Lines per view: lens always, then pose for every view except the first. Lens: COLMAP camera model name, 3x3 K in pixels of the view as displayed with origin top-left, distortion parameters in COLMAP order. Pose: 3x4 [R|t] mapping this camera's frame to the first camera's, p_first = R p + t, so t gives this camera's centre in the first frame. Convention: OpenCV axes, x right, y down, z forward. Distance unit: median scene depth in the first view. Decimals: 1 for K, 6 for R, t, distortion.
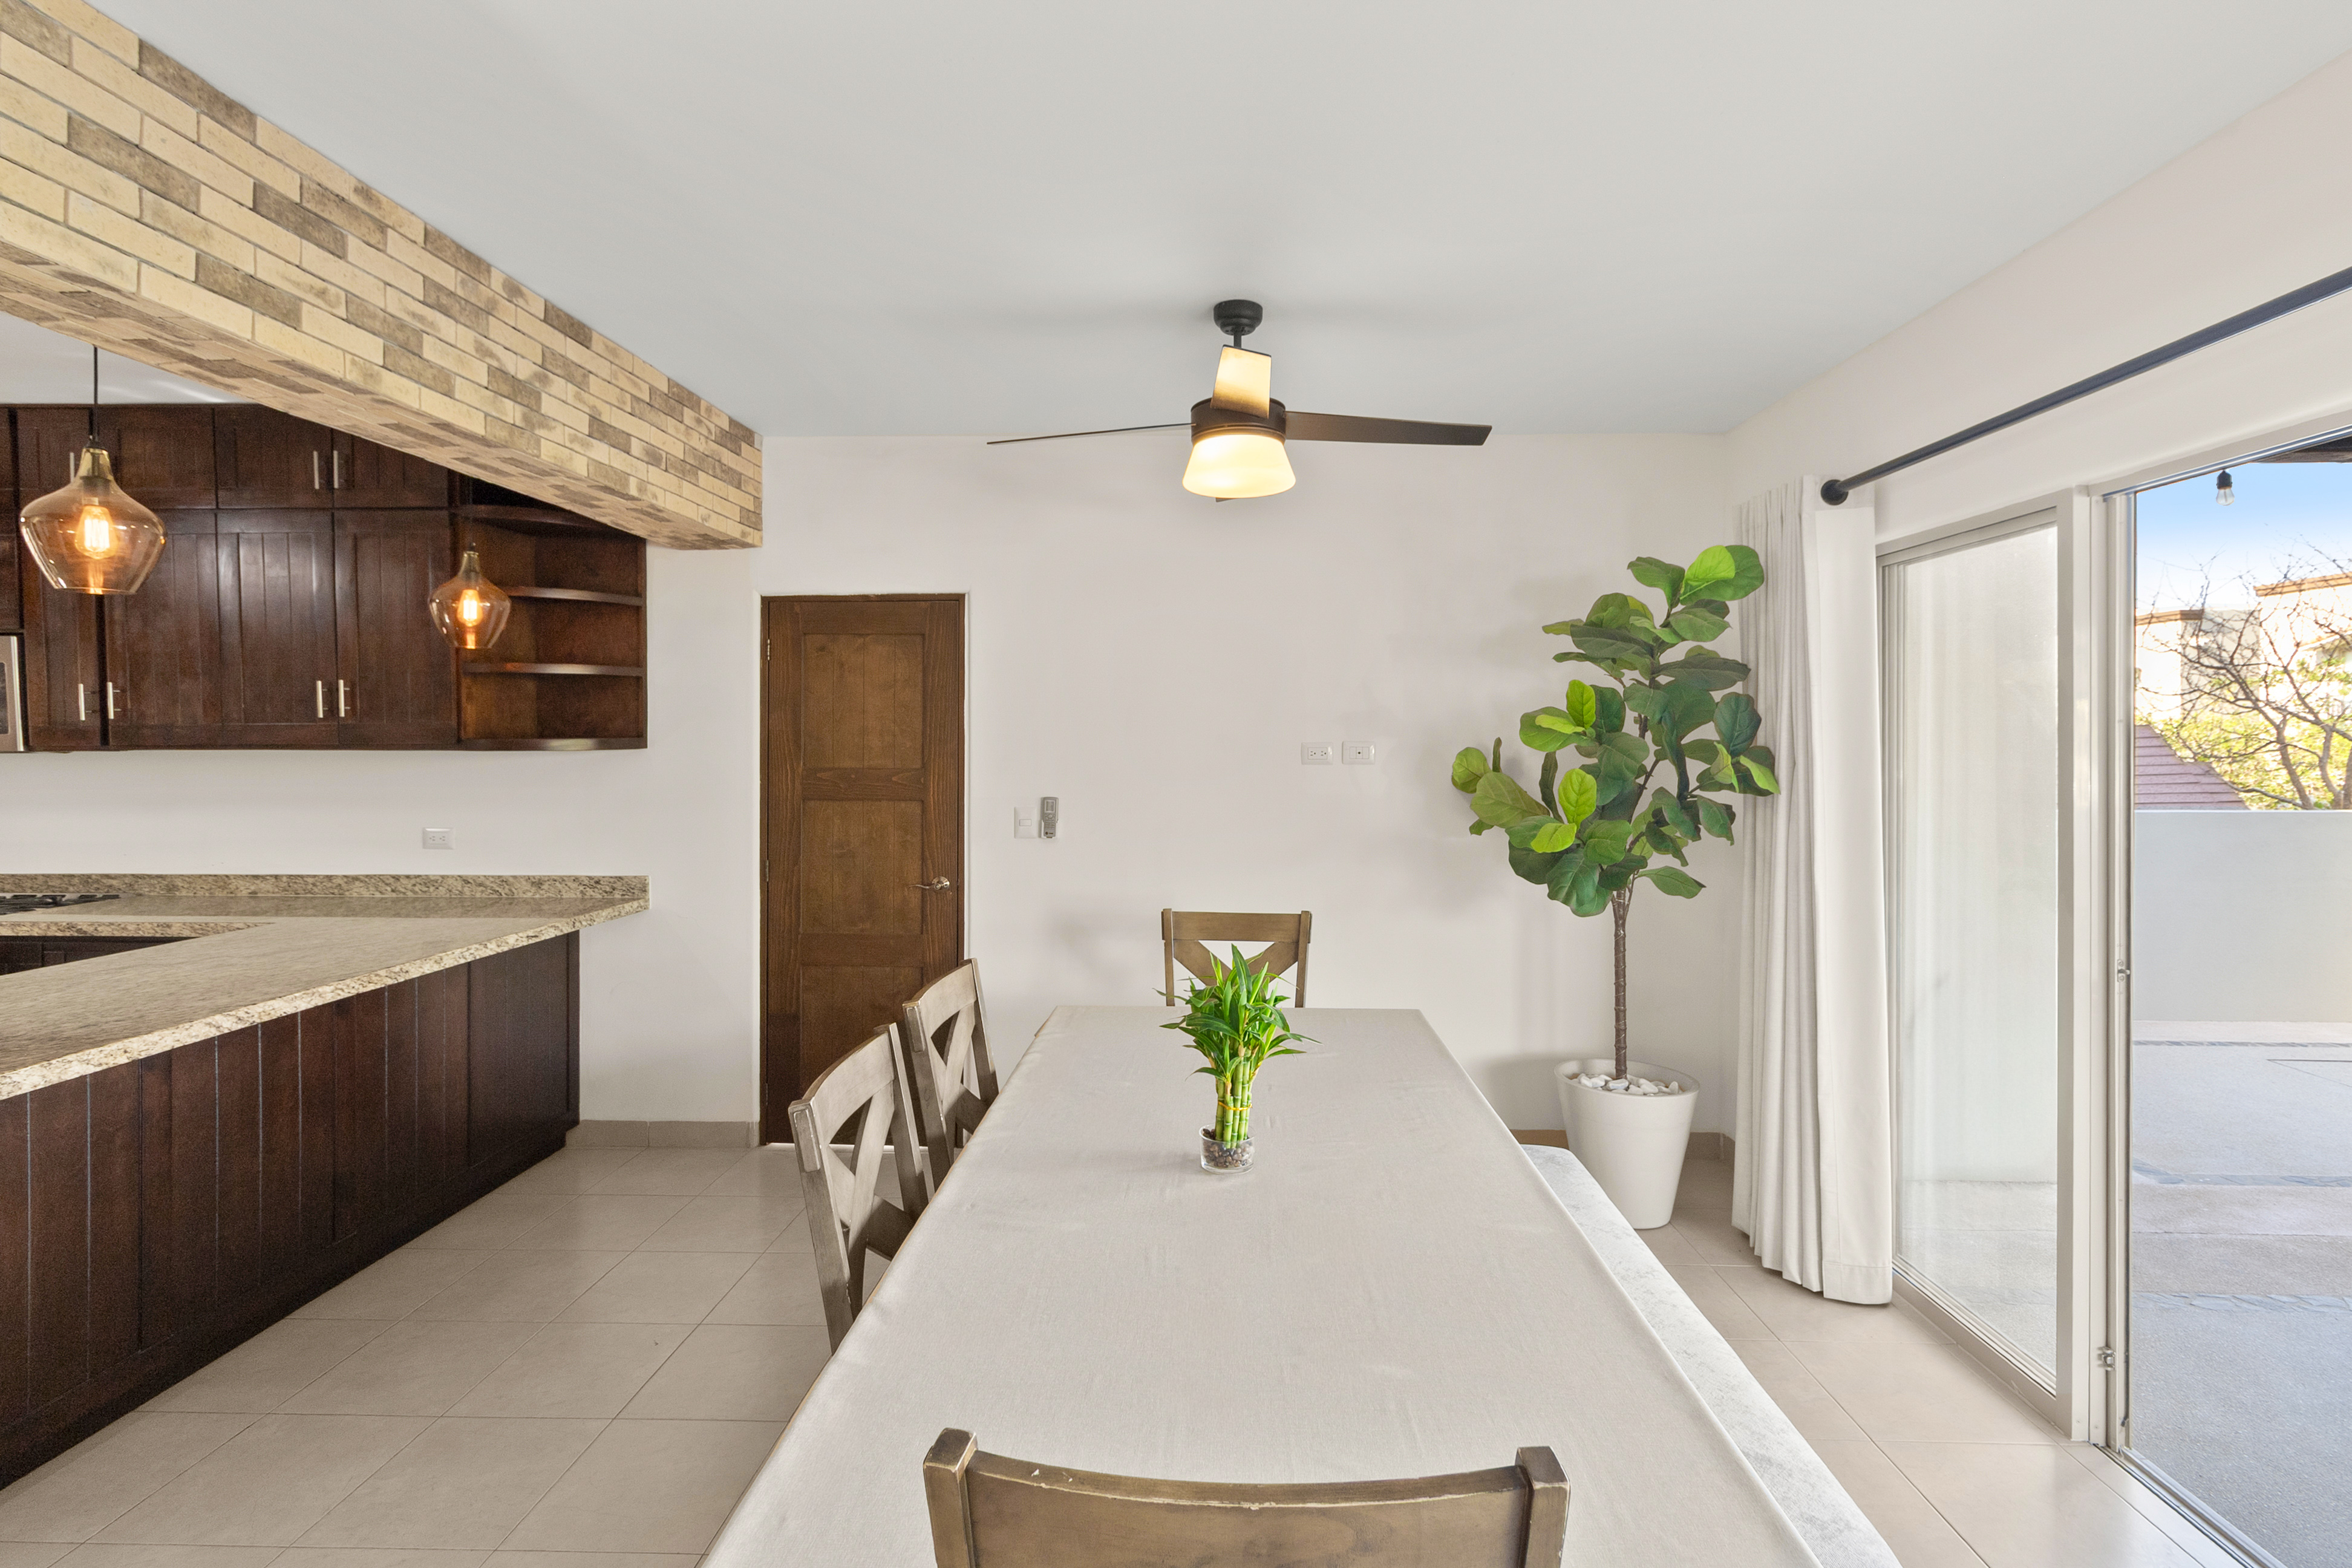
lens RADIAL K [[1087.4, 0, 1193.9], [0, 1087.4, 745.7], [0, 0, 1]] dist [0.002664, 0.000038]
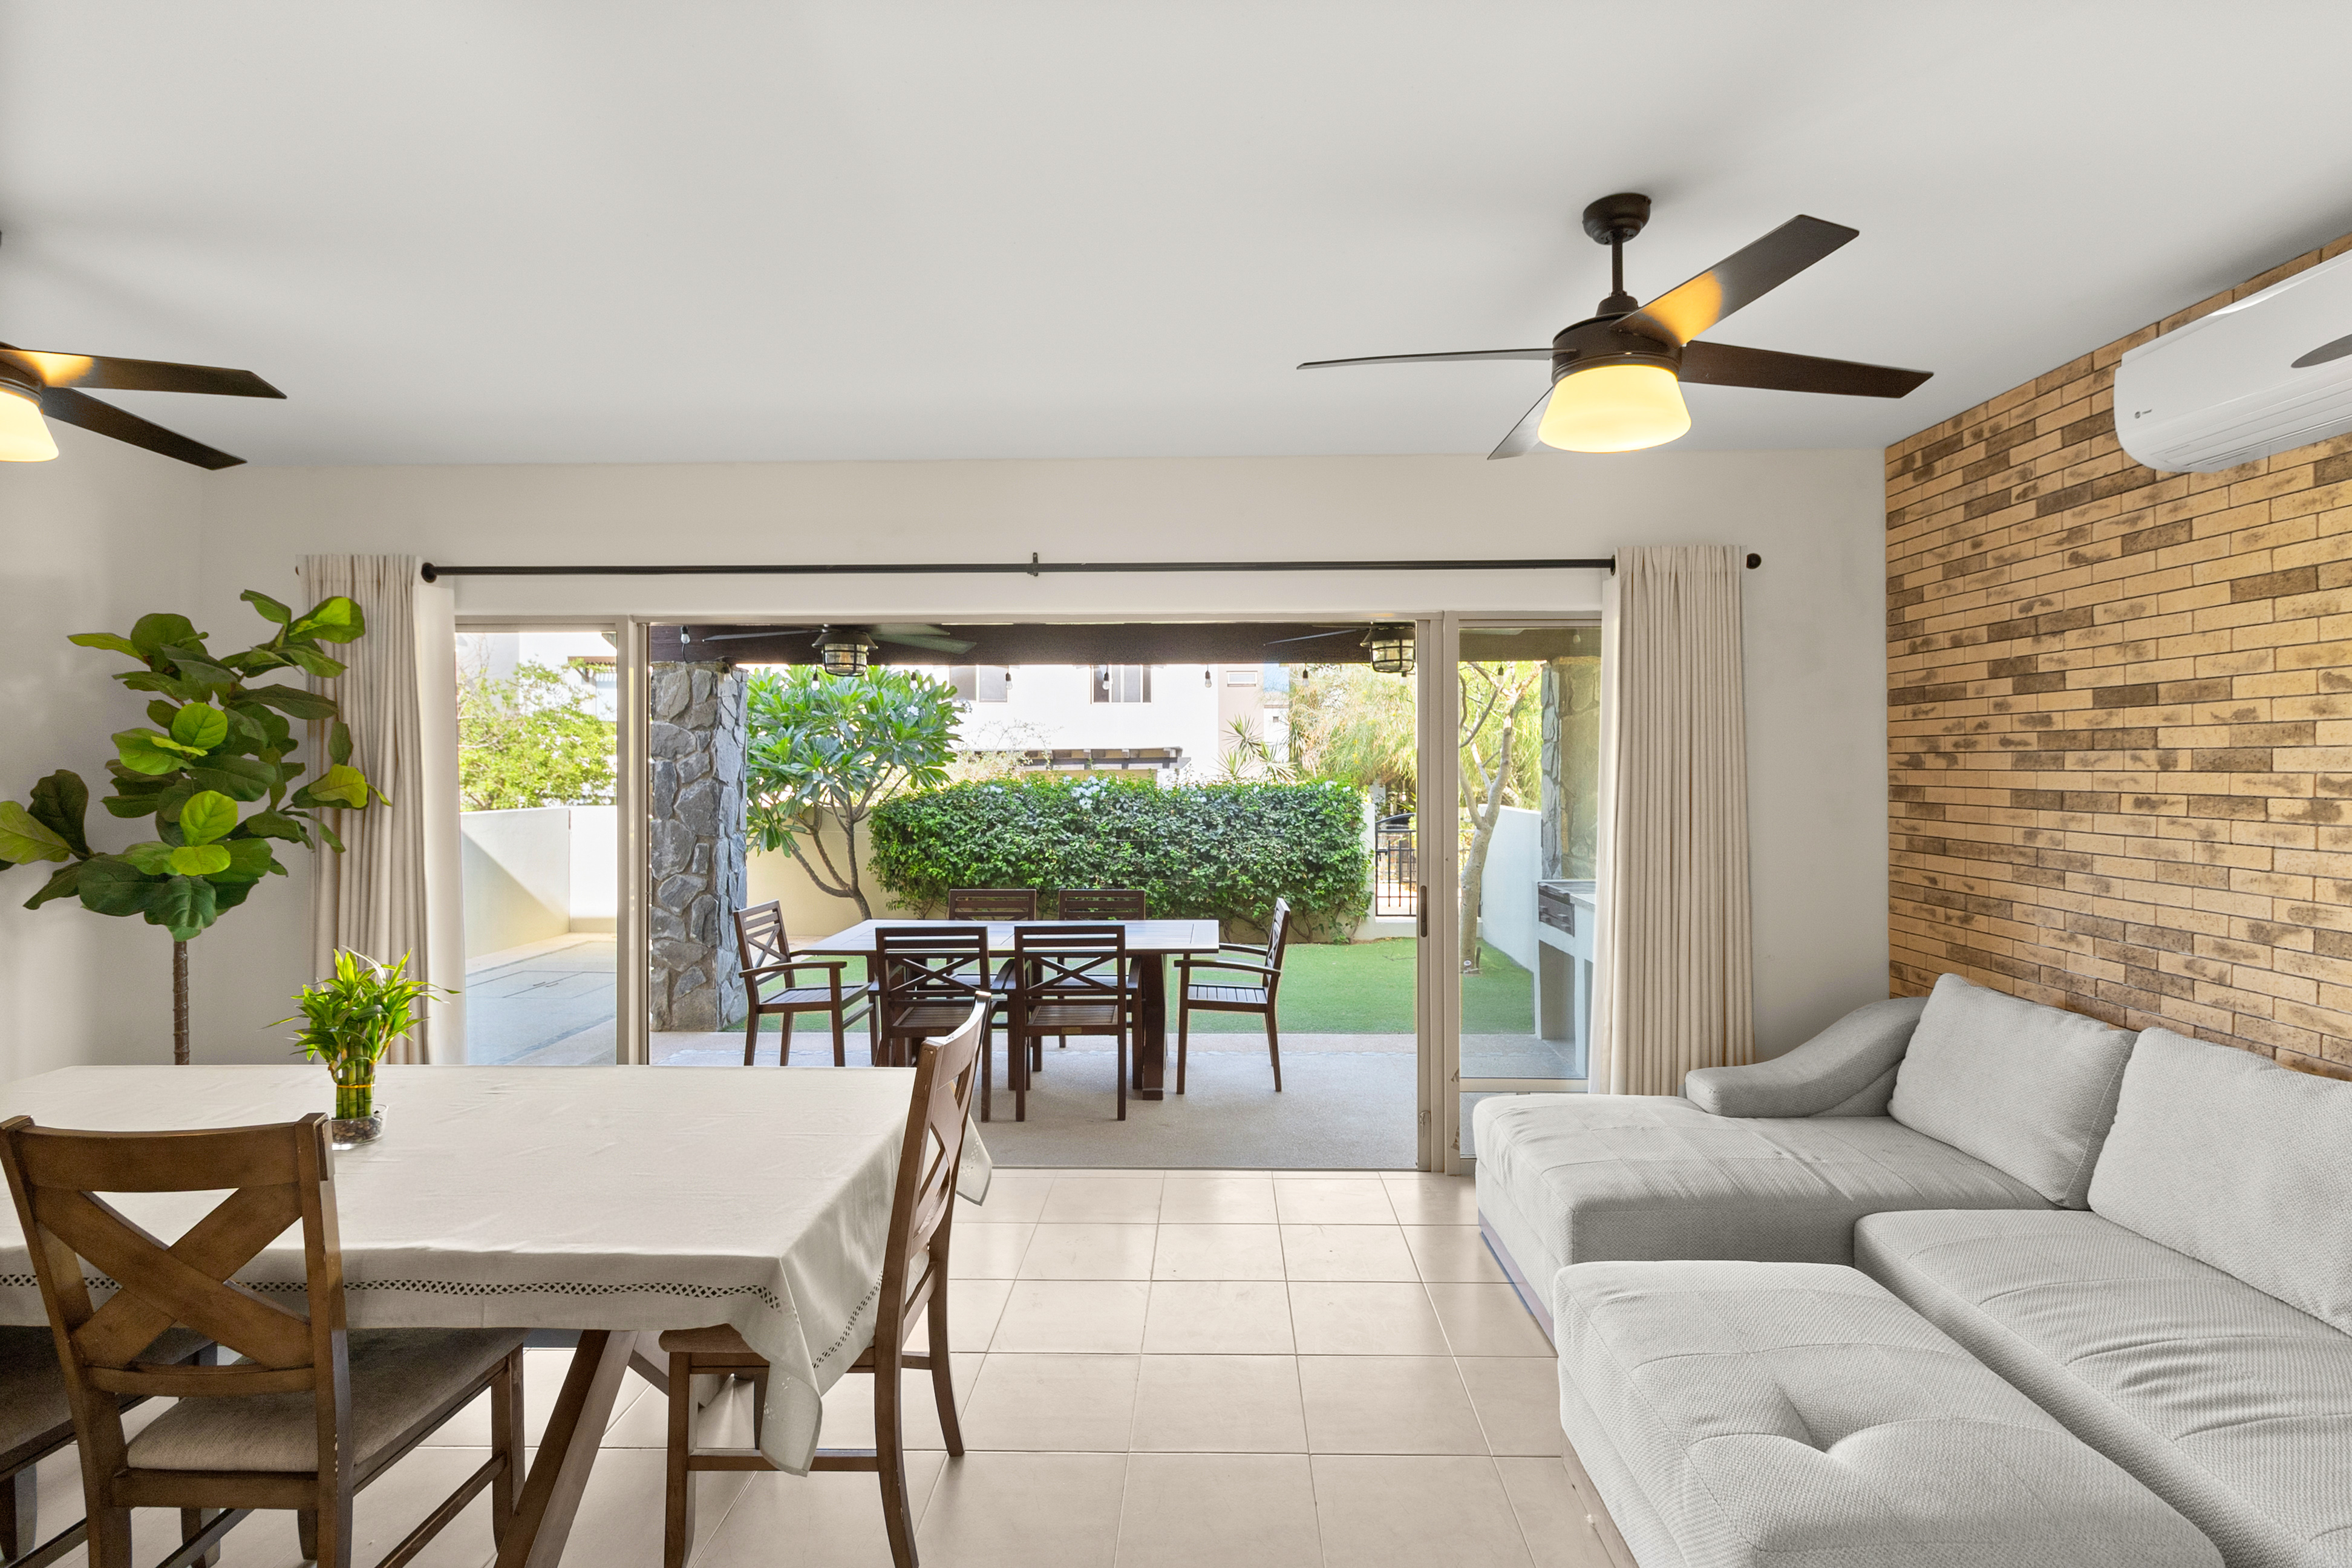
lens RADIAL K [[1083.5, 0, 1203.2], [0, 1083.5, 749.4], [0, 0, 1]] dist [-0.000383, 0.000083]
pose [[-0.014051, 0.013094, 0.999816, -0.612483], [0.006385, 0.999895, -0.013006, 0.000972], [-0.999881, 0.006201, -0.014133, 0.080888]]
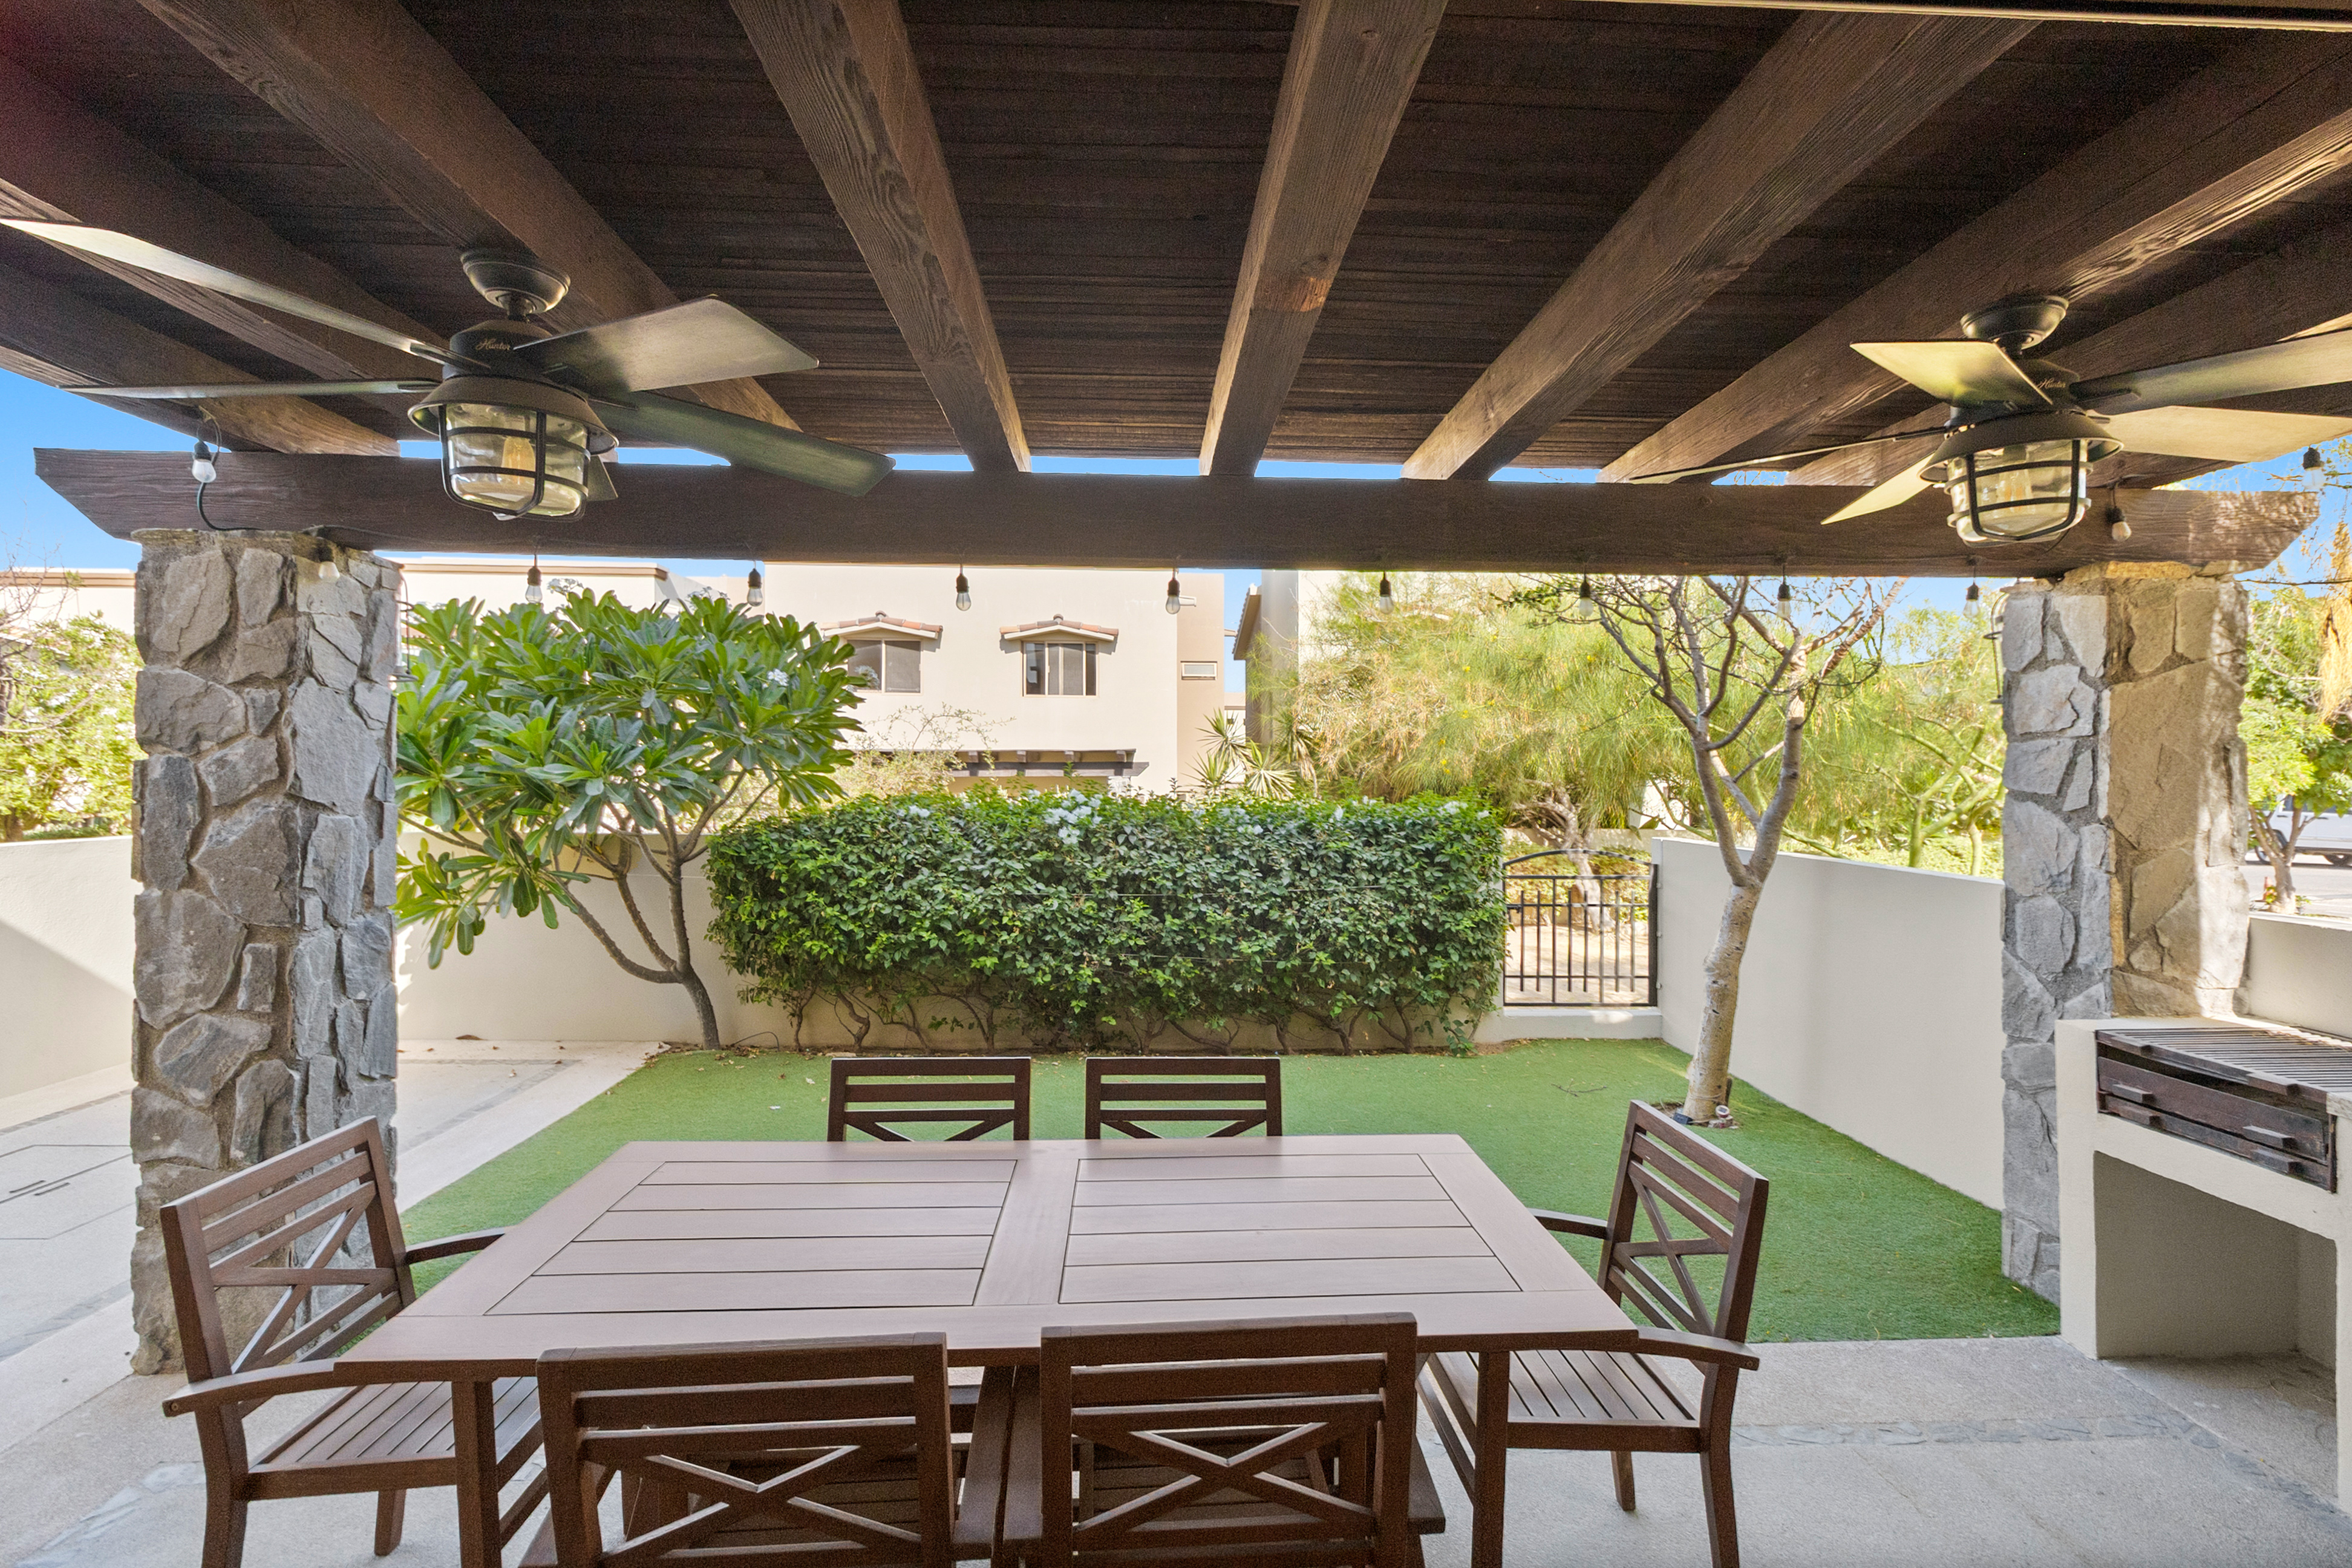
lens RADIAL K [[1126.4, 0, 1189.5], [0, 1126.4, 766.2], [0, 0, 1]] dist [0.000091, 0.000197]
pose [[-0.074642, 0.002630, 0.997207, 0.342940], [-0.003154, 0.999991, -0.002874, -0.001405], [-0.997205, -0.003359, -0.074633, 0.275365]]
